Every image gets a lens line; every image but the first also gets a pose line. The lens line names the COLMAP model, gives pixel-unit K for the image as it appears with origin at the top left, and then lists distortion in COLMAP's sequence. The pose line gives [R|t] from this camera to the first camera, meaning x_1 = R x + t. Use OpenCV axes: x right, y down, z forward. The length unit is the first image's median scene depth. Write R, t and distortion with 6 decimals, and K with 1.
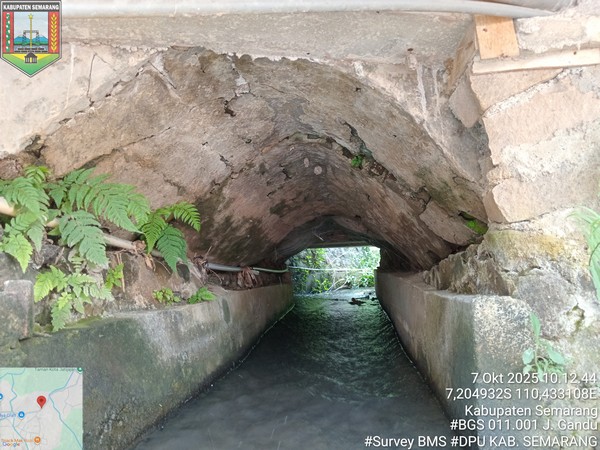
lens RADIAL K [[436.7, 0, 301.8], [0, 436.7, 239.6], [0, 0, 1]] dist [-0.002760, -0.005929]
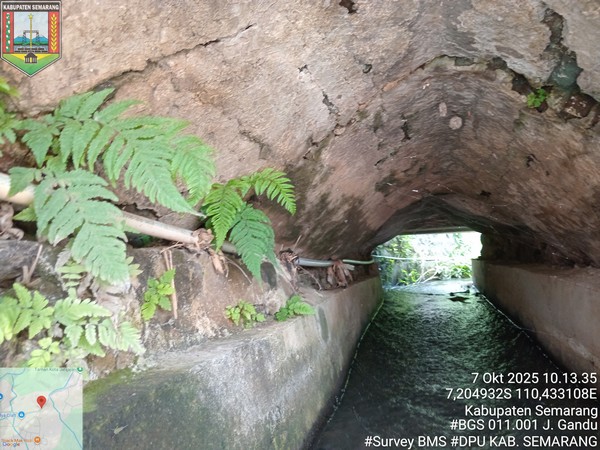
lens RADIAL K [[436.7, 0, 301.8], [0, 436.7, 239.6], [0, 0, 1]] dist [-0.002760, -0.005929]
pose [[0.987170, -0.006689, -0.159535, -0.116678], [0.011633, 0.999480, 0.030077, 0.000170], [0.159251, -0.031547, 0.986734, 0.357163]]
